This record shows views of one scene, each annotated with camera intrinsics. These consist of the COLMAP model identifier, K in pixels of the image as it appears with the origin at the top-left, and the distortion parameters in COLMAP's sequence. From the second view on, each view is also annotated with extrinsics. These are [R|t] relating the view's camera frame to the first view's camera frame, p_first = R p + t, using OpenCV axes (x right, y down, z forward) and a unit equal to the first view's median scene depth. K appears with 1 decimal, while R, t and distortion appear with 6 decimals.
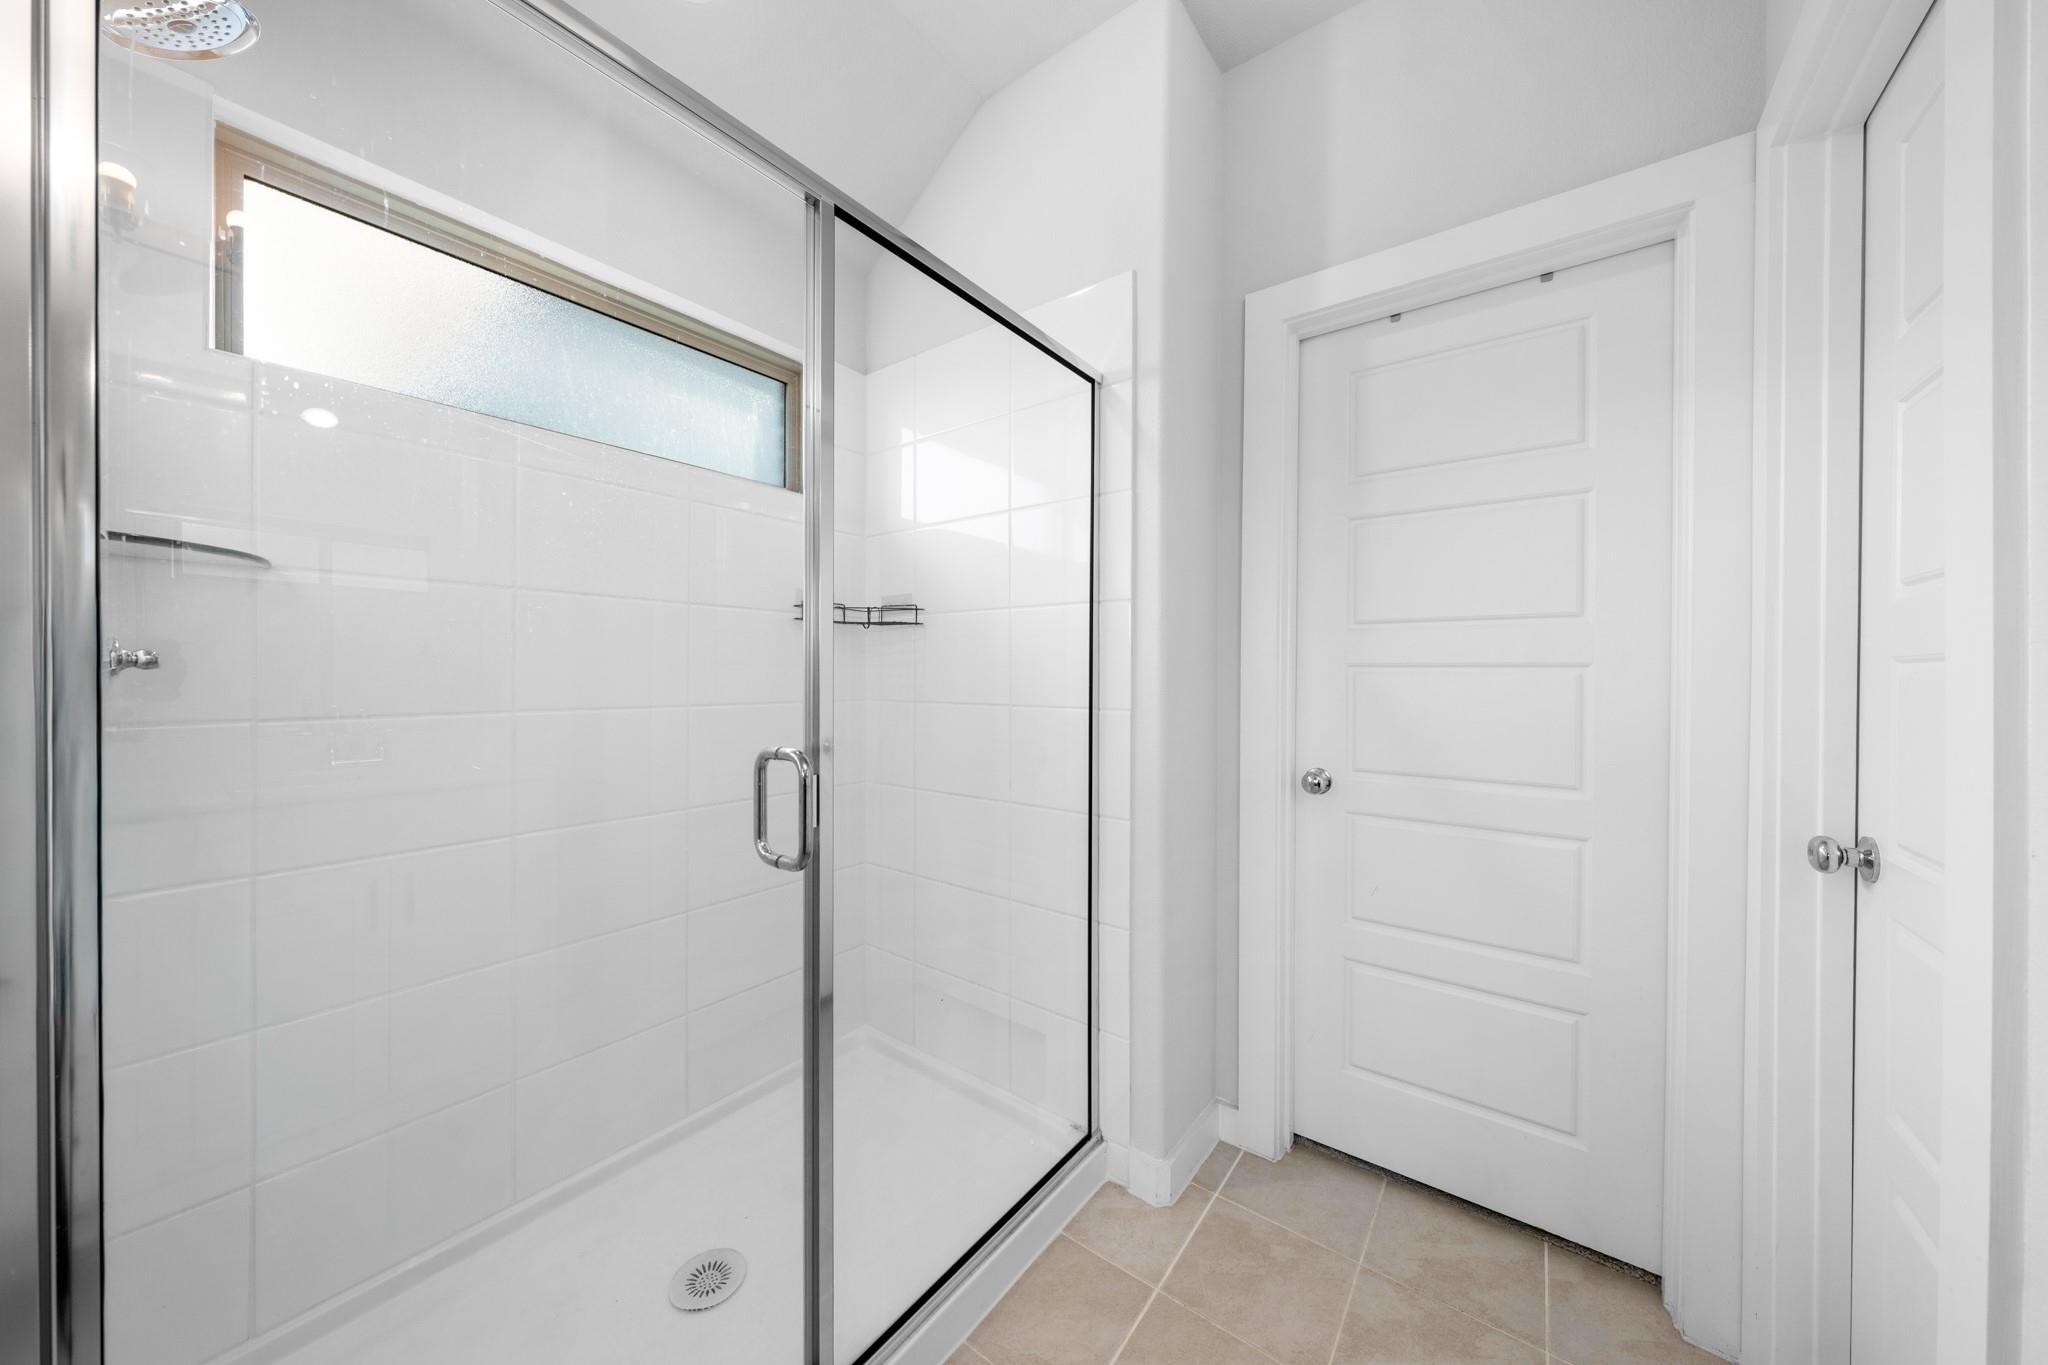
lens RADIAL K [[687.1, 0, 1028.9], [0, 687.1, 673.2], [0, 0, 1]] dist [0.000197, 0.000095]
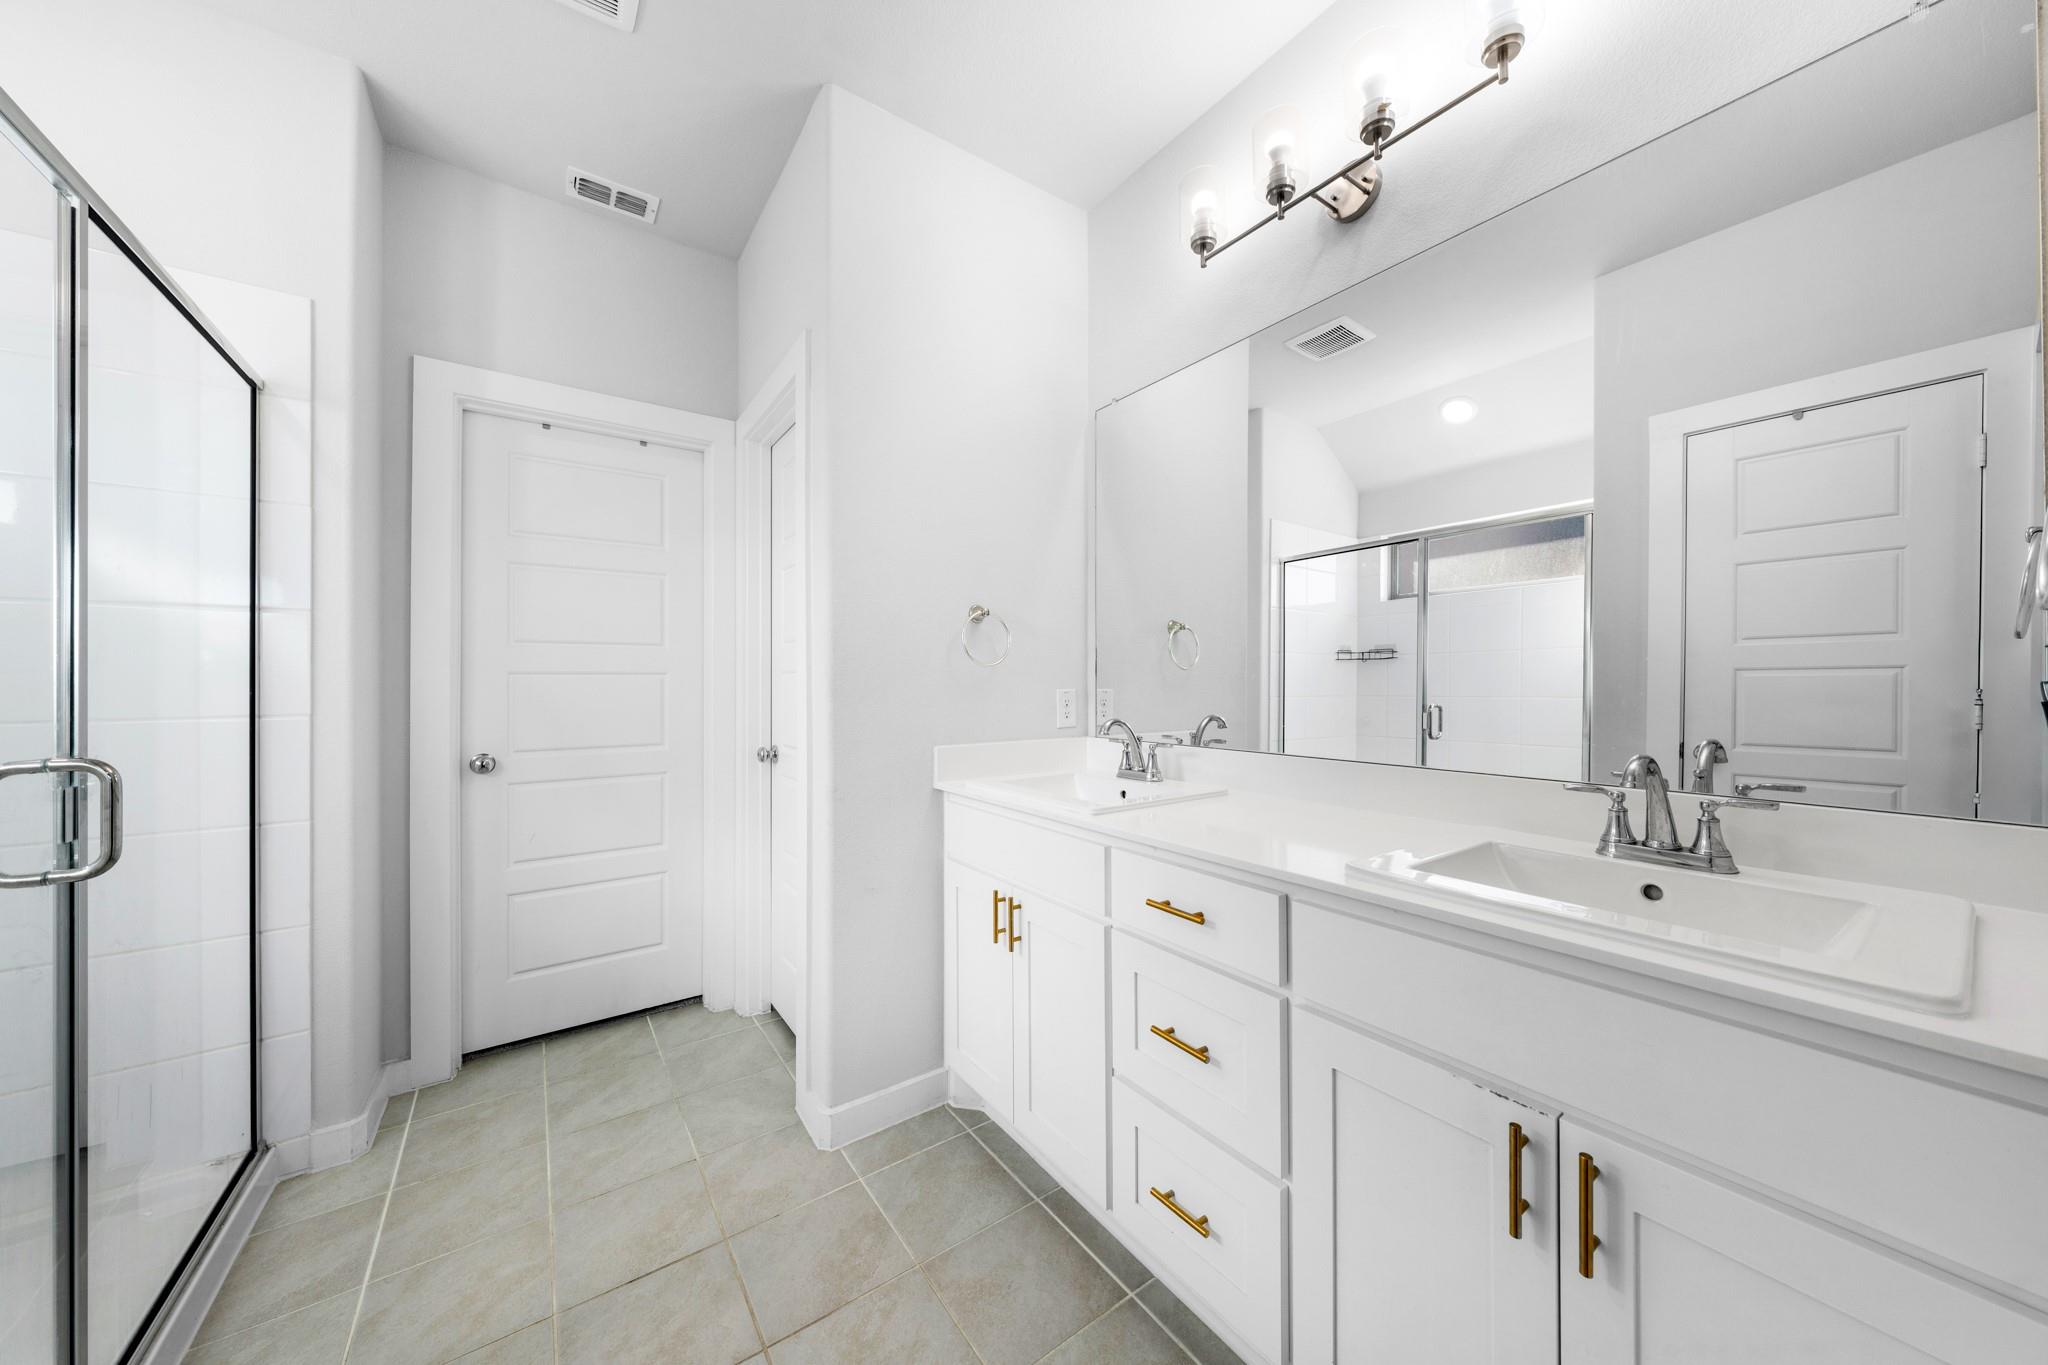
lens RADIAL K [[687.1, 0, 1028.9], [0, 687.1, 673.2], [0, 0, 1]] dist [0.000197, 0.000095]
pose [[0.286152, -0.000164, 0.958184, -0.549658], [0.005367, 0.999985, -0.001432, -0.003822], [-0.958169, 0.005552, 0.286149, -0.359647]]
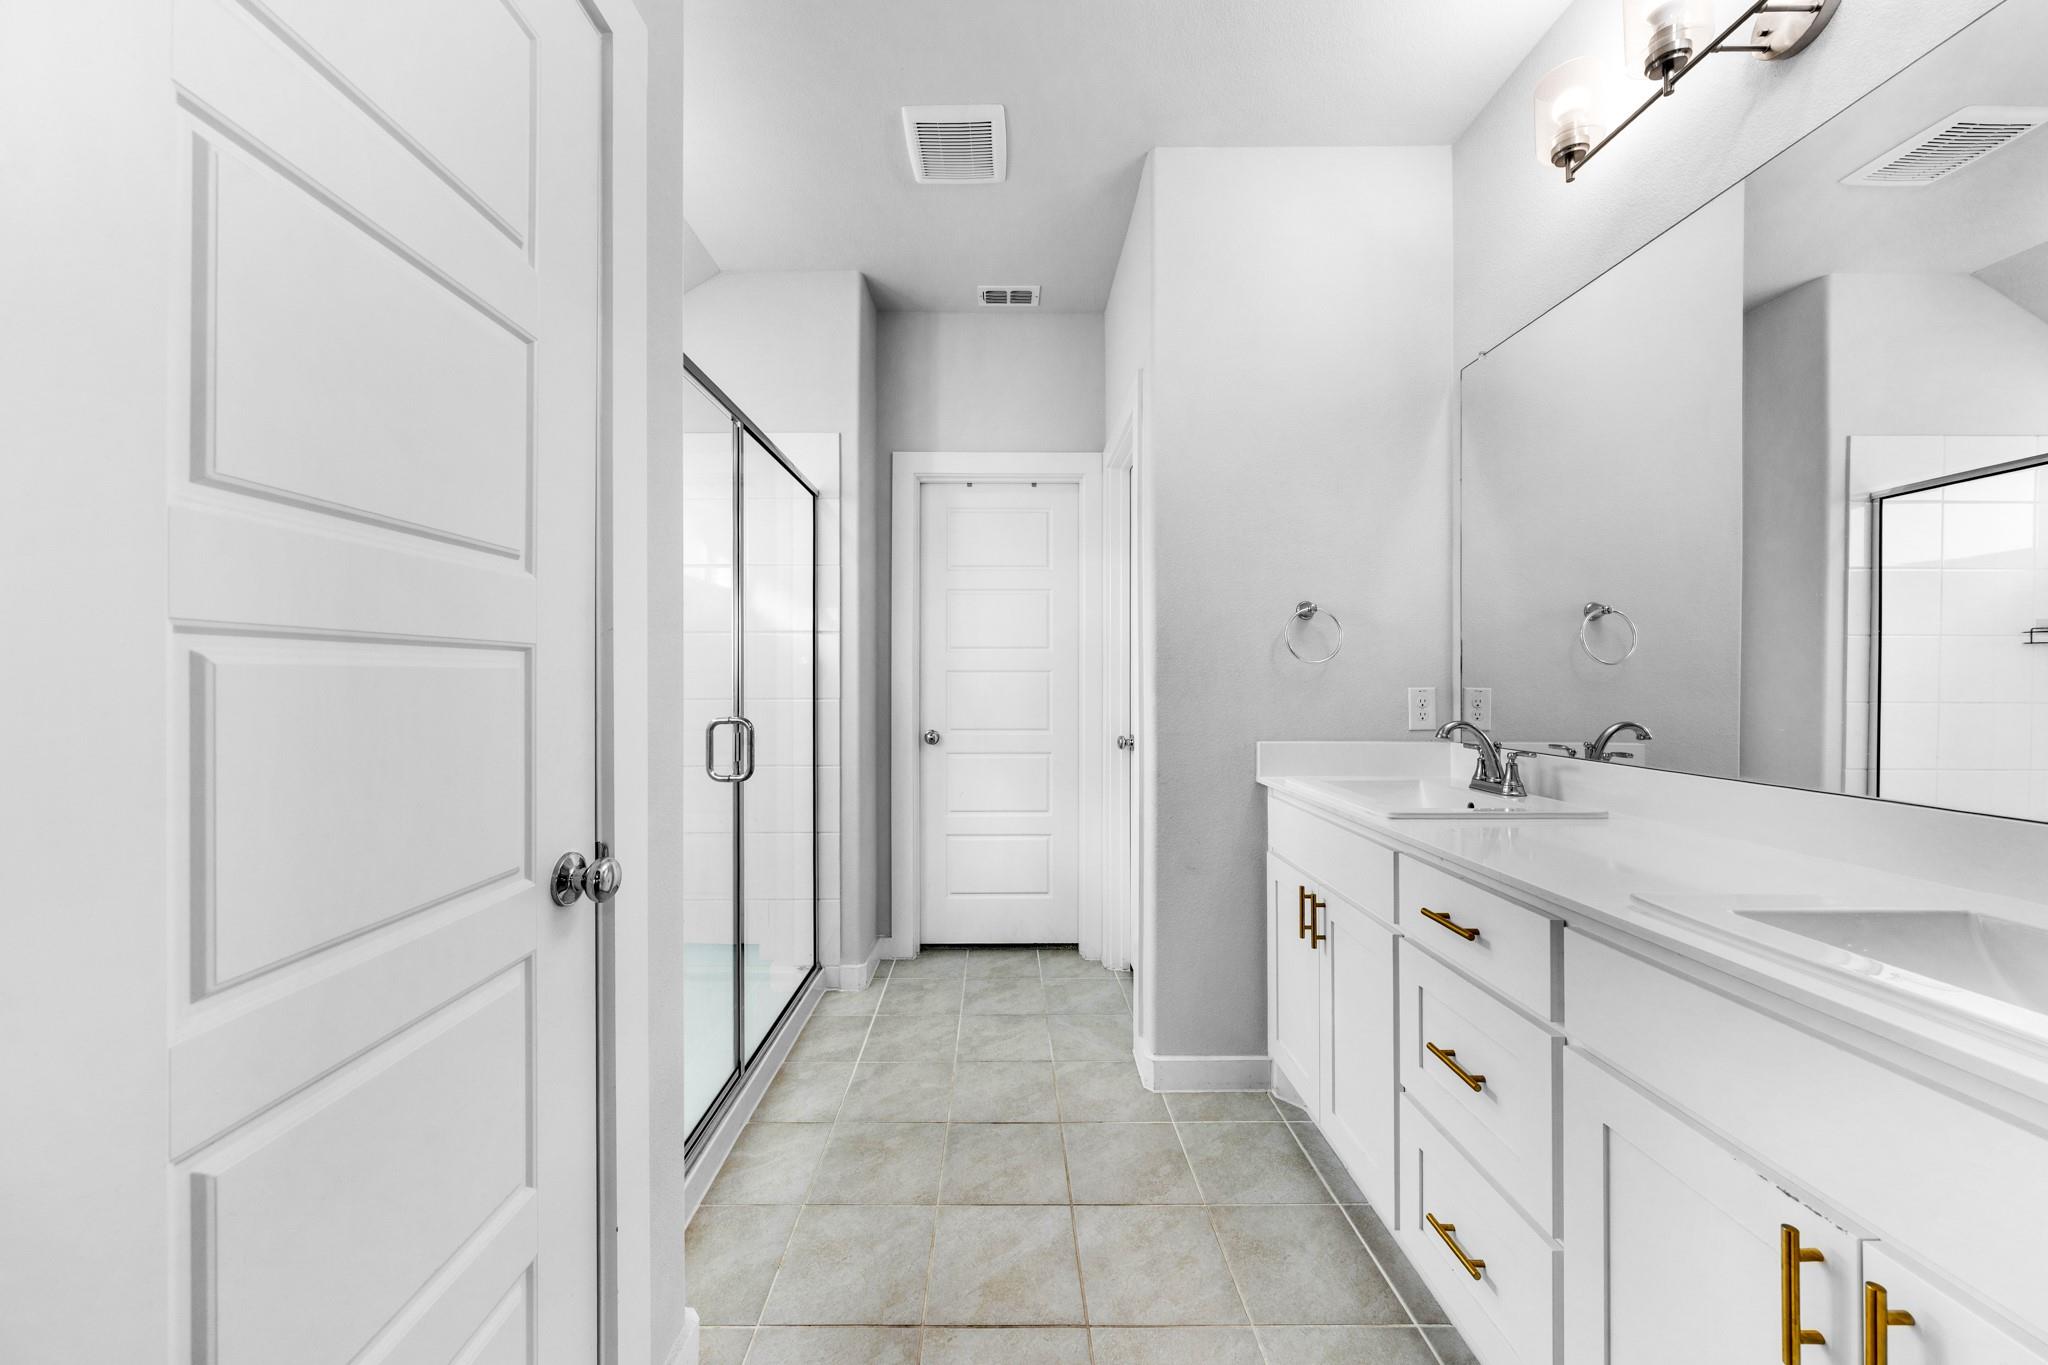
lens RADIAL K [[721.0, 0, 1013.4], [0, 721.0, 667.8], [0, 0, 1]] dist [0.000353, -0.000009]
pose [[0.787526, -0.000582, 0.616281, -0.593954], [0.007348, 0.999937, -0.008445, -0.003432], [-0.616237, 0.011179, 0.787481, -0.625439]]
